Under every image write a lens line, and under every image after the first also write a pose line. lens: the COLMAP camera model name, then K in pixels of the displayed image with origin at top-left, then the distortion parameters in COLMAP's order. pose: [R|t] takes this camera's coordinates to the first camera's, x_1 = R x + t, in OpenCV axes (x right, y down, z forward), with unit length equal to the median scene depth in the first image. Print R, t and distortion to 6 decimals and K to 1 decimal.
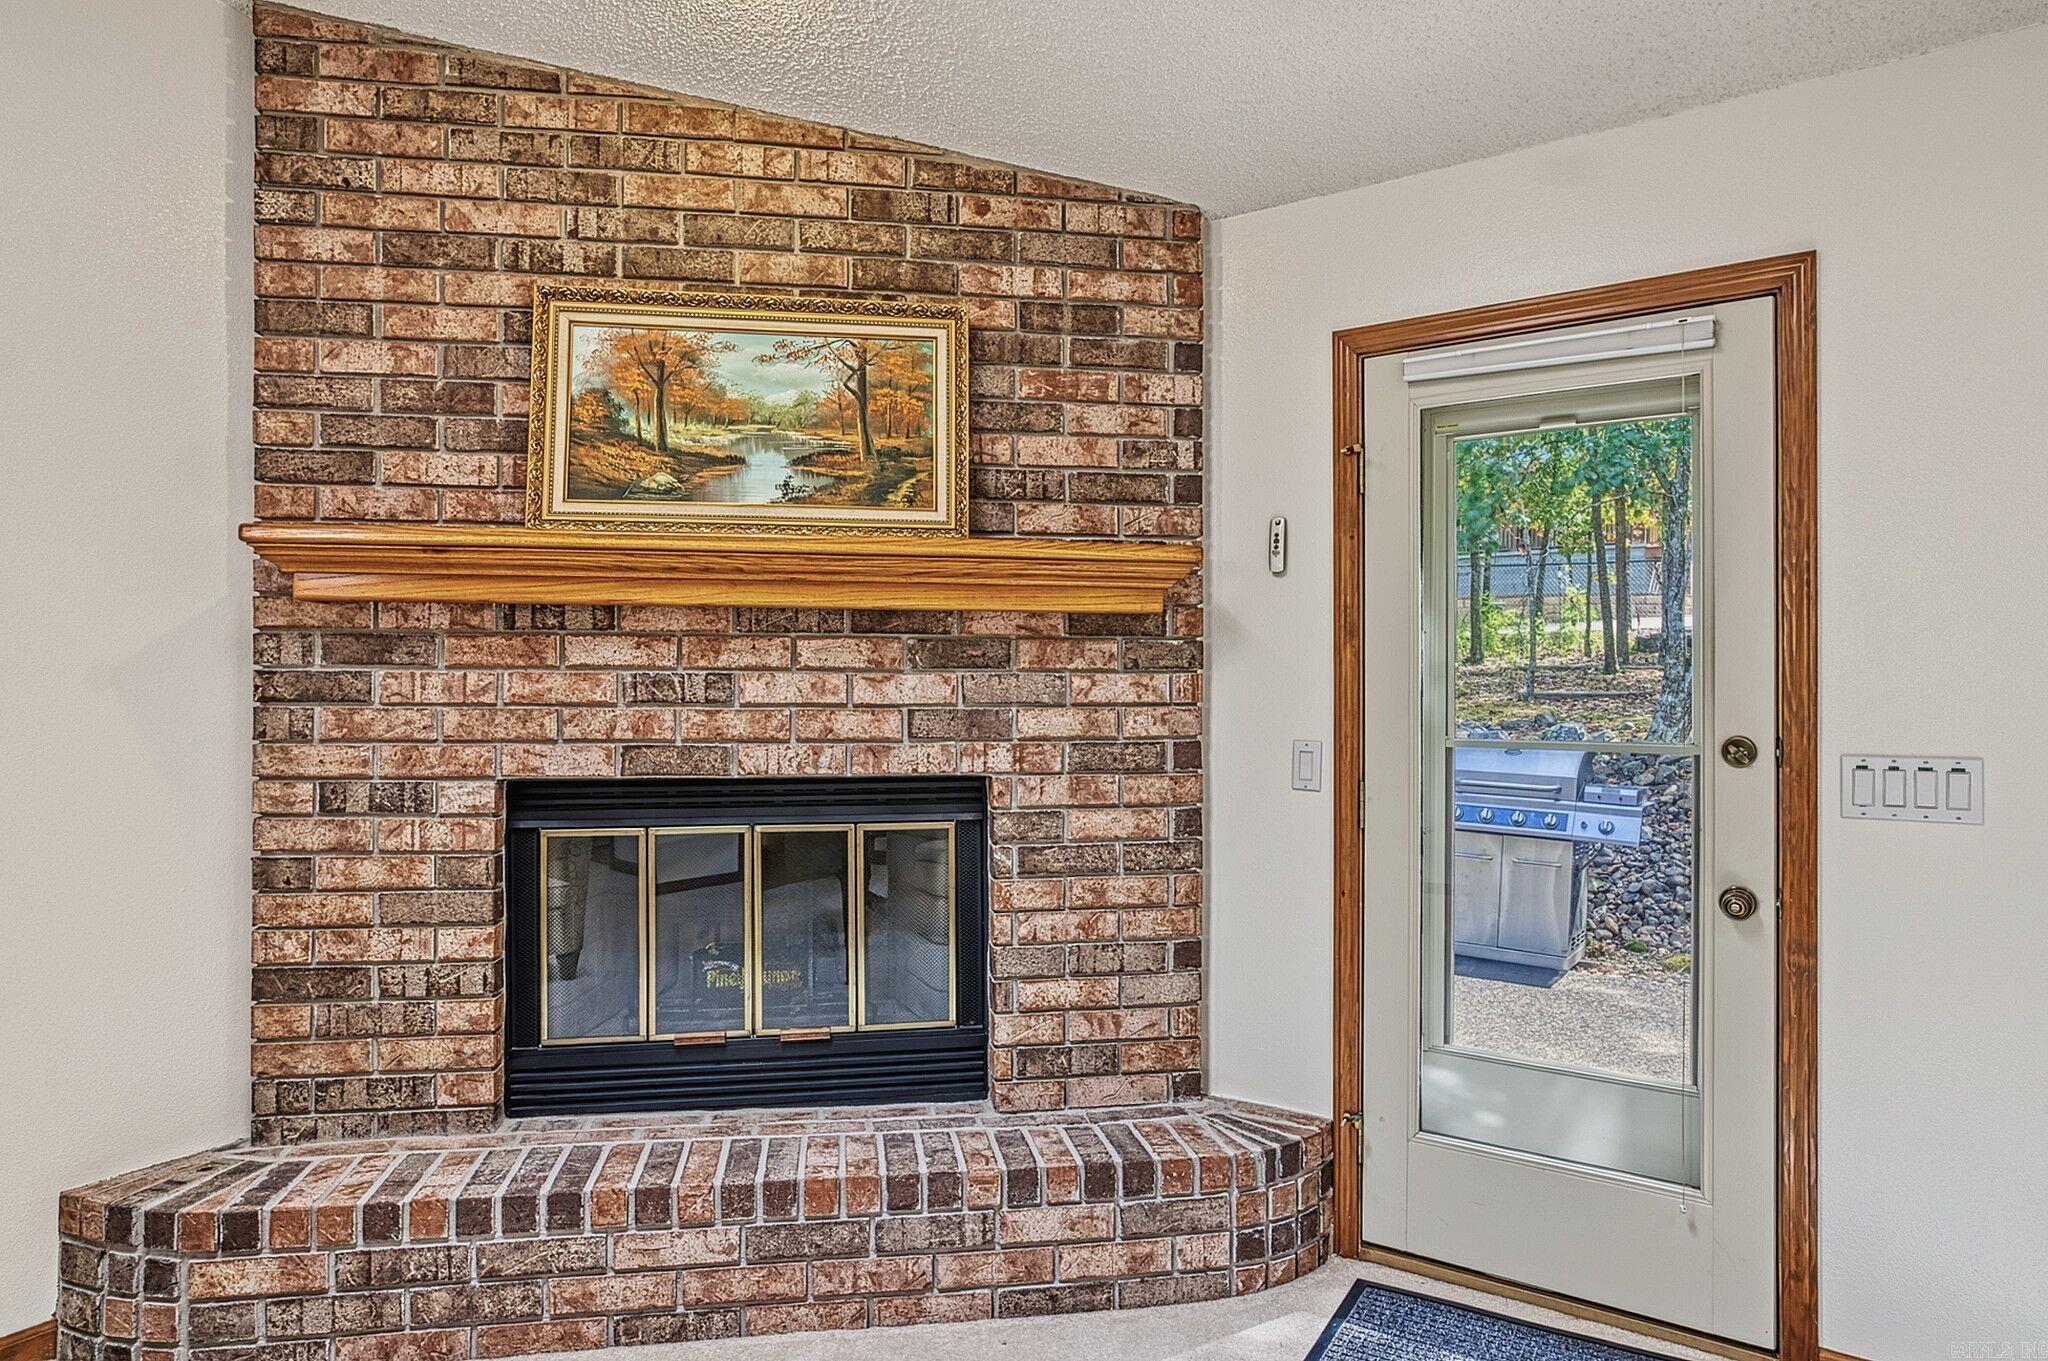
lens RADIAL K [[1210.3, 0, 1031.7], [0, 1210.3, 616.6], [0, 0, 1]] dist [-0.031740, 0.025742]
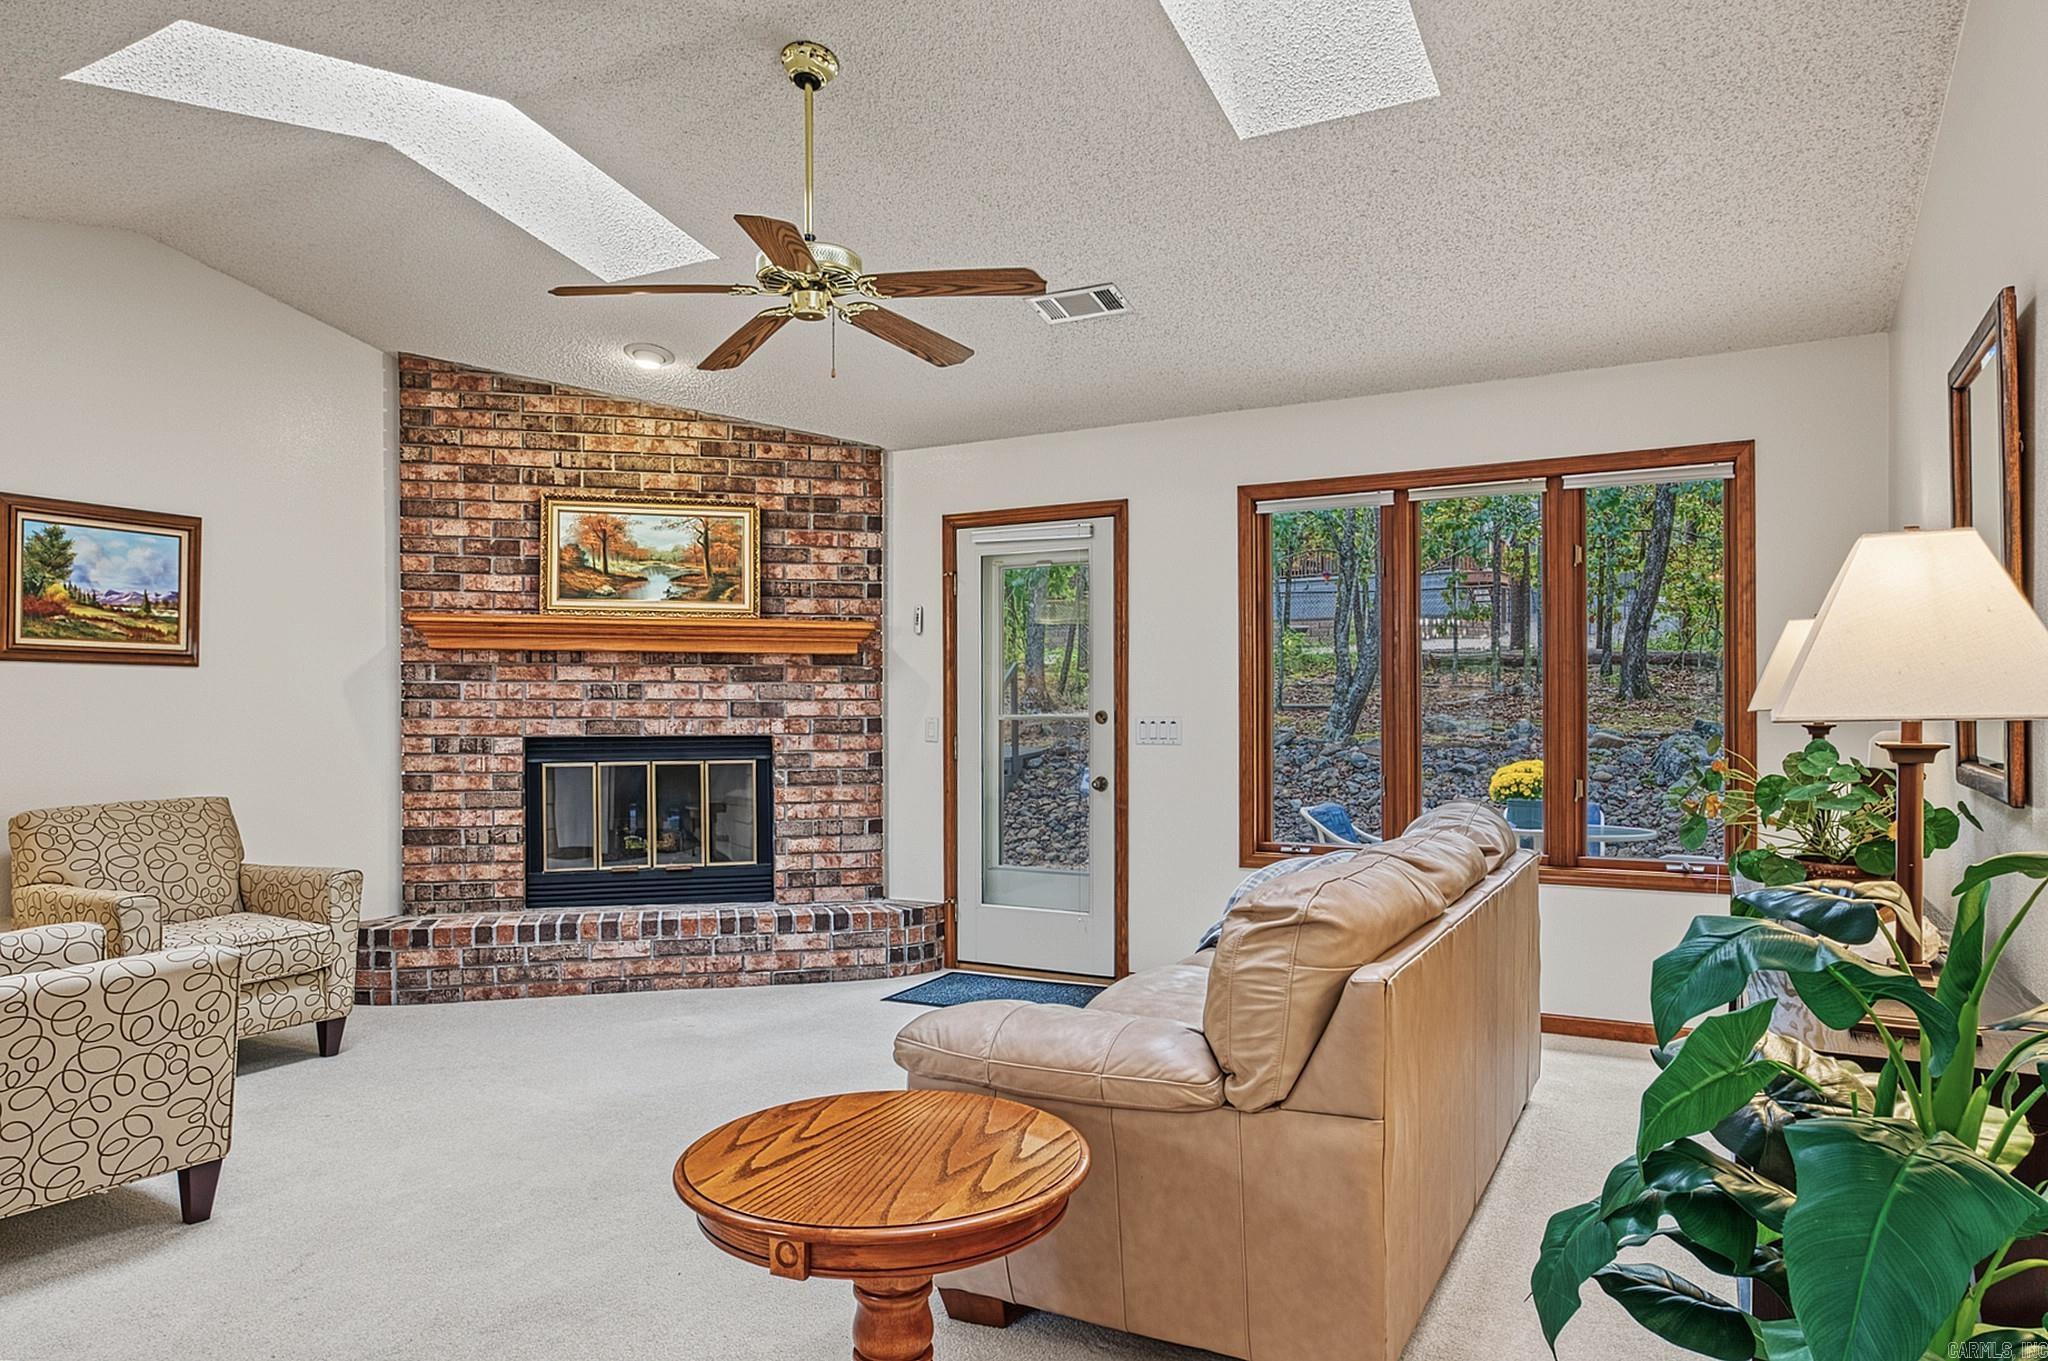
lens RADIAL K [[1256.0, 0, 1024.0], [0, 1256.0, 680.5], [0, 0, 1]] dist [-0.031799, 0.031294]
pose [[0.994575, -0.001691, 0.104010, 0.174264], [-0.001925, 0.999398, 0.034653, -0.033542], [-0.104006, -0.034665, 0.993972, -1.175425]]
